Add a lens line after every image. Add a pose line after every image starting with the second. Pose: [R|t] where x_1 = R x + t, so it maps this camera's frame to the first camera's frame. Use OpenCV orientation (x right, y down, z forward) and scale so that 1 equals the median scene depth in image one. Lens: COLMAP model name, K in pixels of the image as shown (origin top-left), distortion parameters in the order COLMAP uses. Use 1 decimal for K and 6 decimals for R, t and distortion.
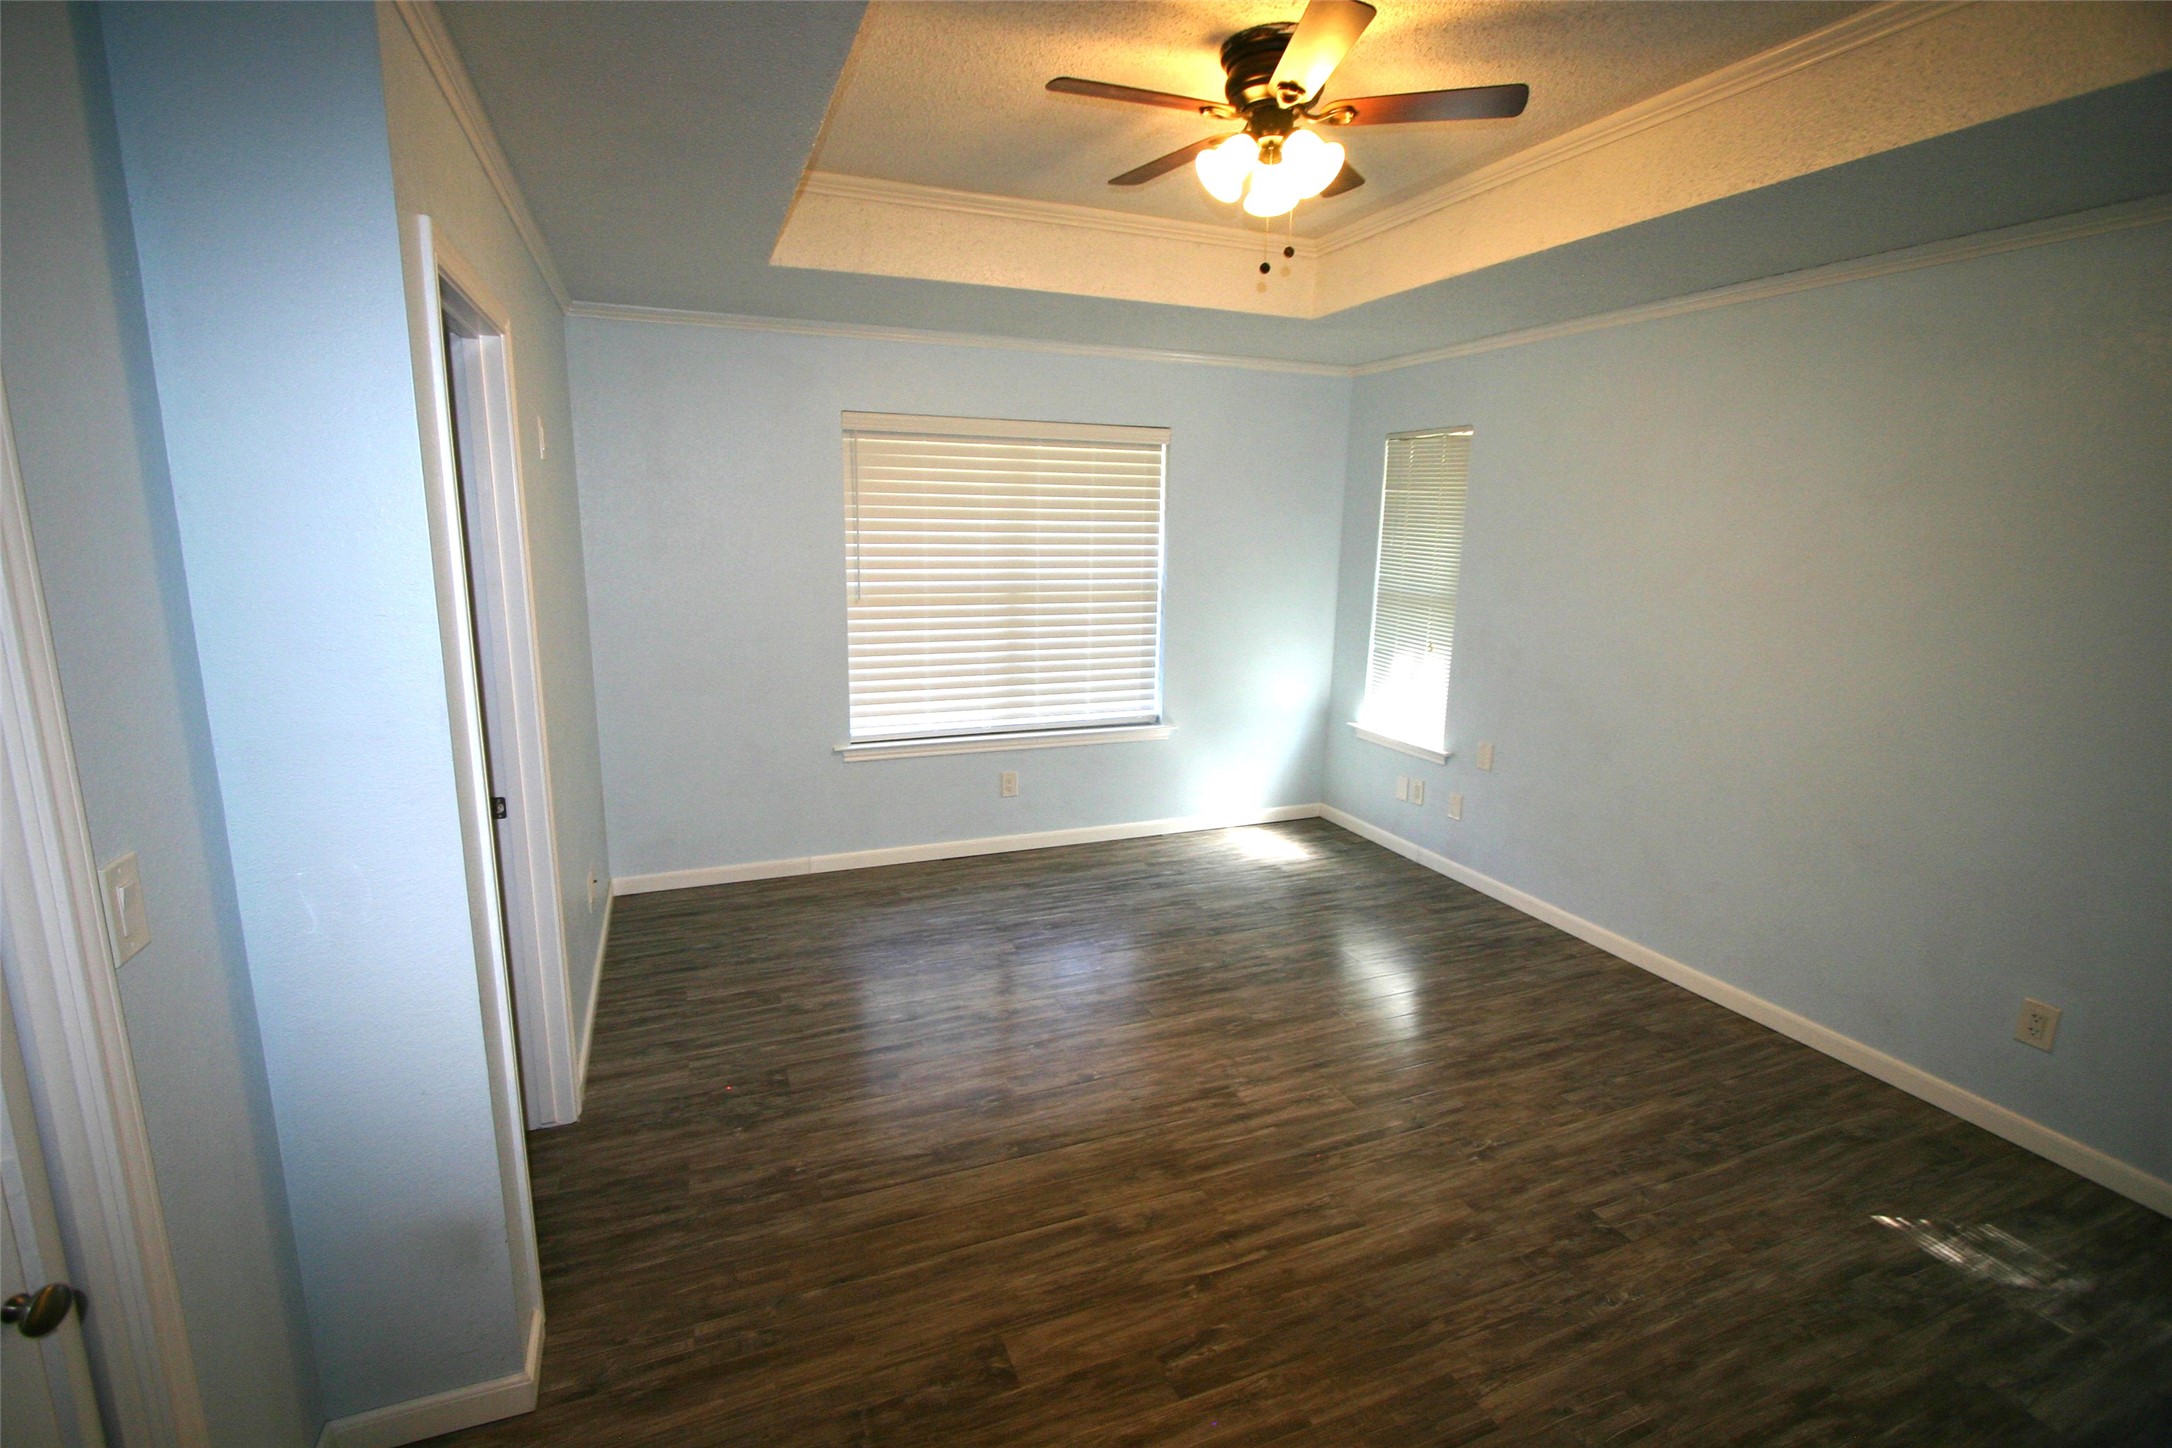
lens RADIAL K [[974.0, 0, 1066.5], [0, 974.0, 718.5], [0, 0, 1]] dist [-0.012074, 0.001460]
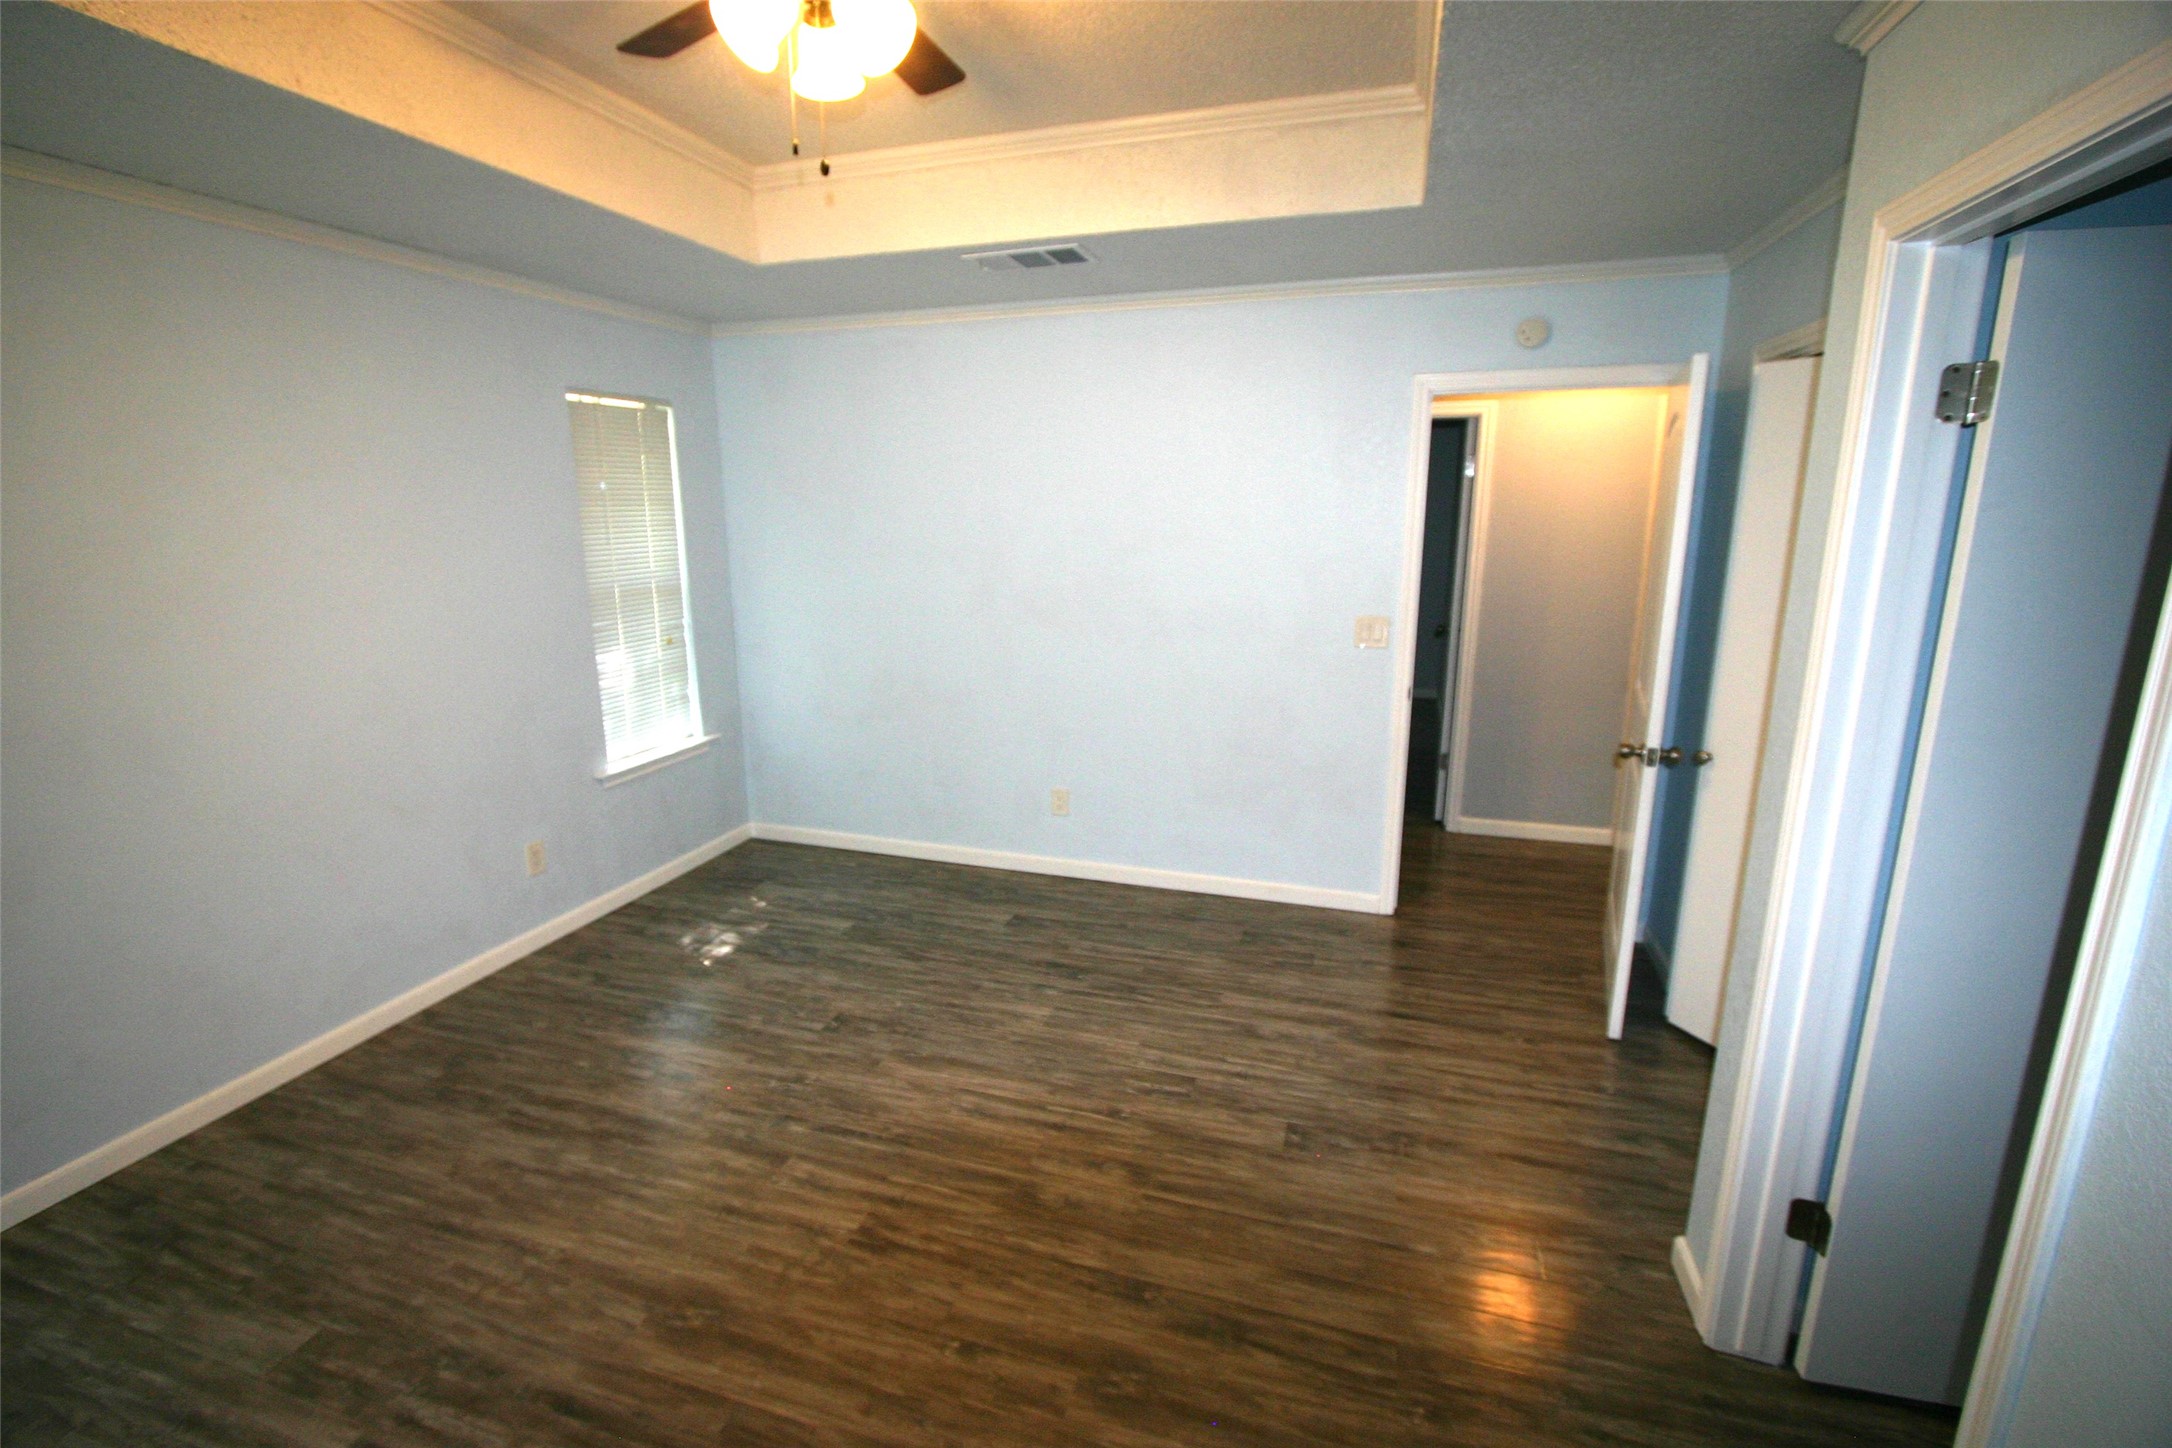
lens RADIAL K [[974.0, 0, 1066.5], [0, 974.0, 718.5], [0, 0, 1]] dist [-0.012074, 0.001460]
pose [[-0.769070, -0.153981, 0.620340, -0.469921], [0.118859, 0.919165, 0.375511, -0.336287], [-0.628016, 0.362528, -0.688600, 1.571350]]
